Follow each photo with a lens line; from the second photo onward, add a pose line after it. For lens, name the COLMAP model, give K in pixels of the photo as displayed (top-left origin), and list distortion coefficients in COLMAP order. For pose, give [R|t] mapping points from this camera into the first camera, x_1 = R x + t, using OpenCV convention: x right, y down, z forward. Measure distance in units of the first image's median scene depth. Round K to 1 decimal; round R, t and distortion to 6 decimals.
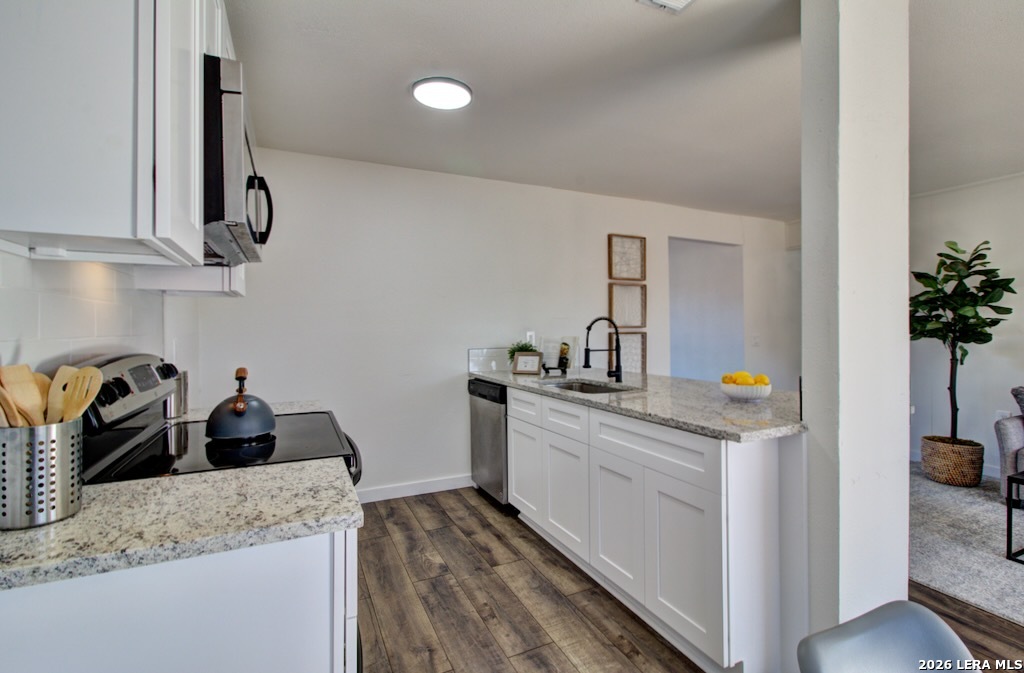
lens RADIAL K [[467.7, 0, 507.1], [0, 467.7, 330.2], [0, 0, 1]] dist [-0.006579, 0.003327]
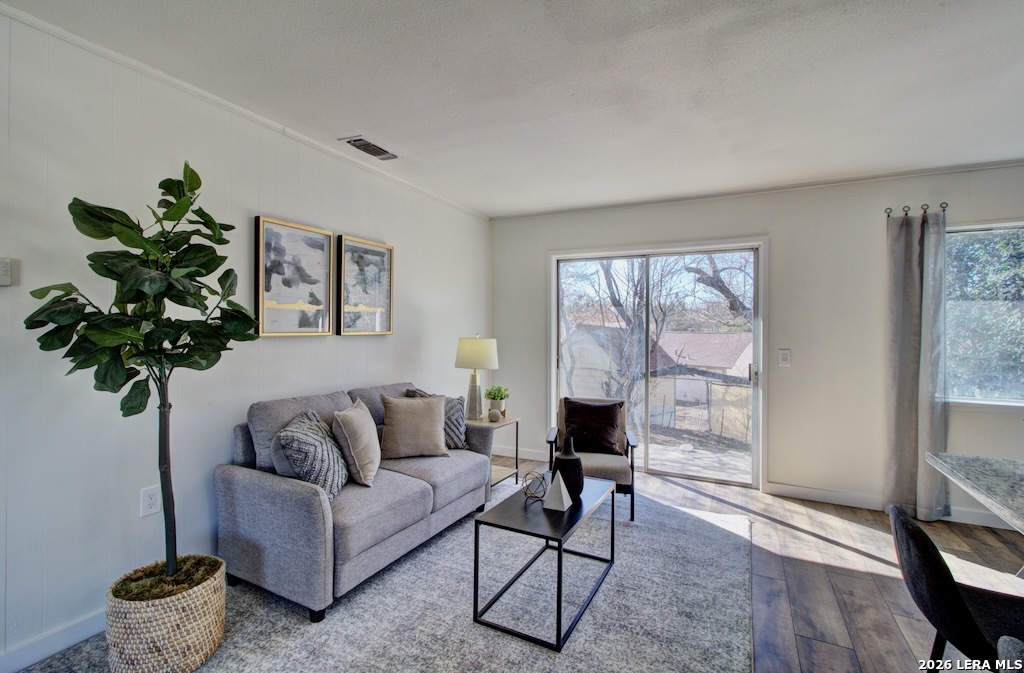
lens RADIAL K [[467.7, 0, 521.3], [0, 467.7, 326.9], [0, 0, 1]] dist [-0.006579, 0.003327]
pose [[-0.615036, -0.000452, 0.788499, 0.456007], [0.001427, 0.999998, 0.001686, -0.026871], [-0.788498, 0.002162, -0.615034, 1.313152]]
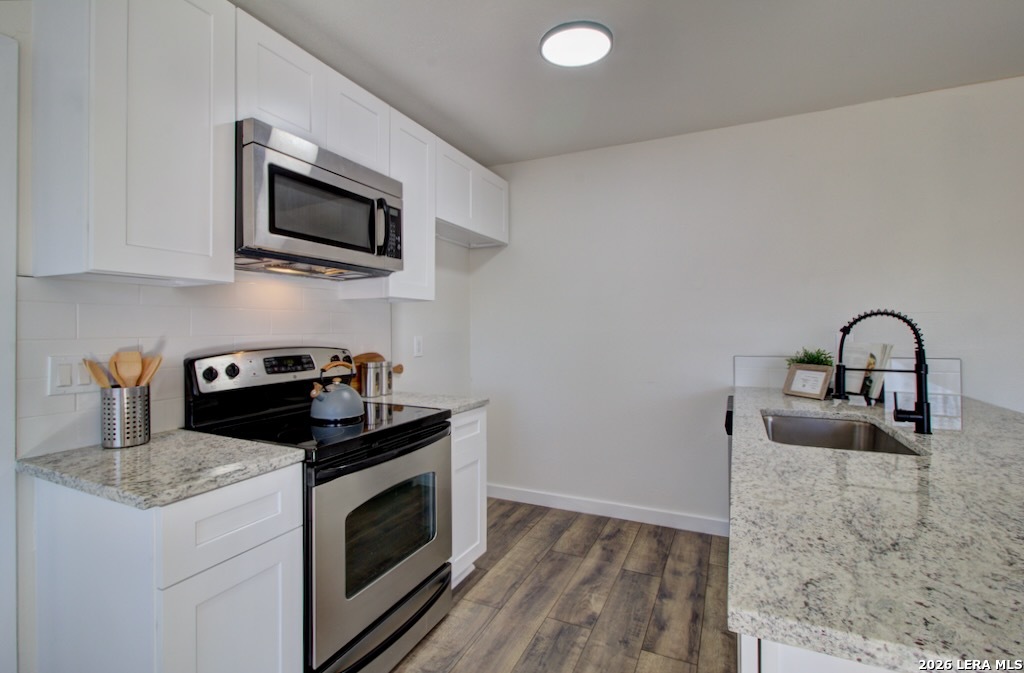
lens RADIAL K [[467.7, 0, 506.2], [0, 467.7, 327.8], [0, 0, 1]] dist [-0.006579, 0.003327]
pose [[0.629227, 0.005052, -0.777205, 0.351766], [-0.004799, 0.999985, 0.002615, -0.006531], [0.777207, 0.002084, 0.629242, 0.312345]]
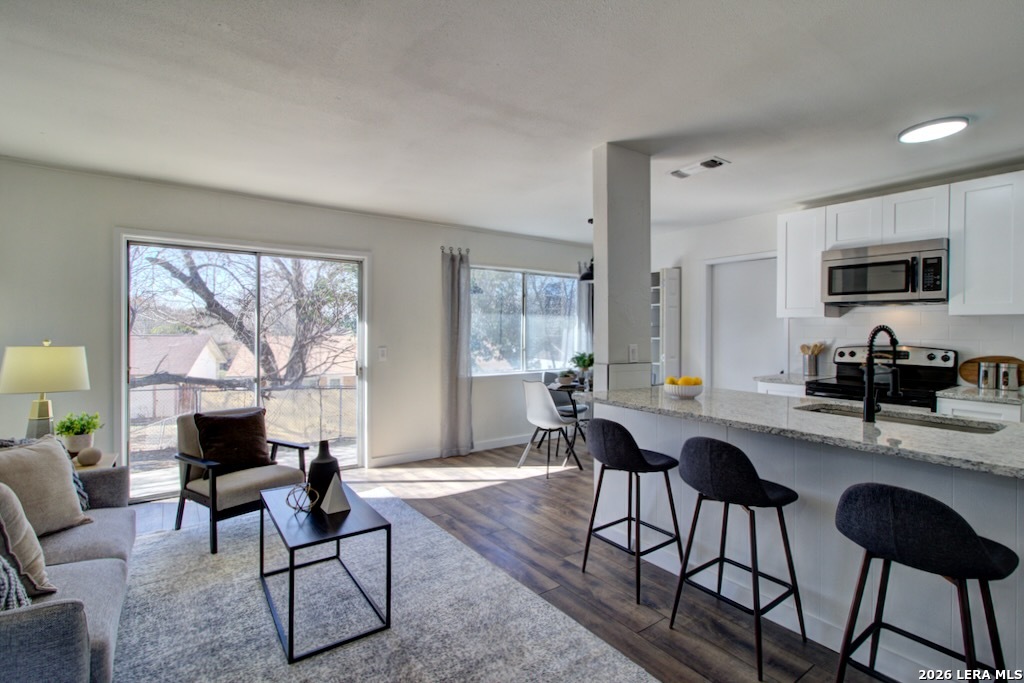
lens RADIAL K [[467.7, 0, 512.6], [0, 467.7, 334.7], [0, 0, 1]] dist [-0.006579, 0.003327]
pose [[-0.985264, 0.003984, -0.170994, 0.866118], [0.001551, 0.999896, 0.014359, -0.025595], [0.171033, 0.013883, -0.985167, 1.588987]]
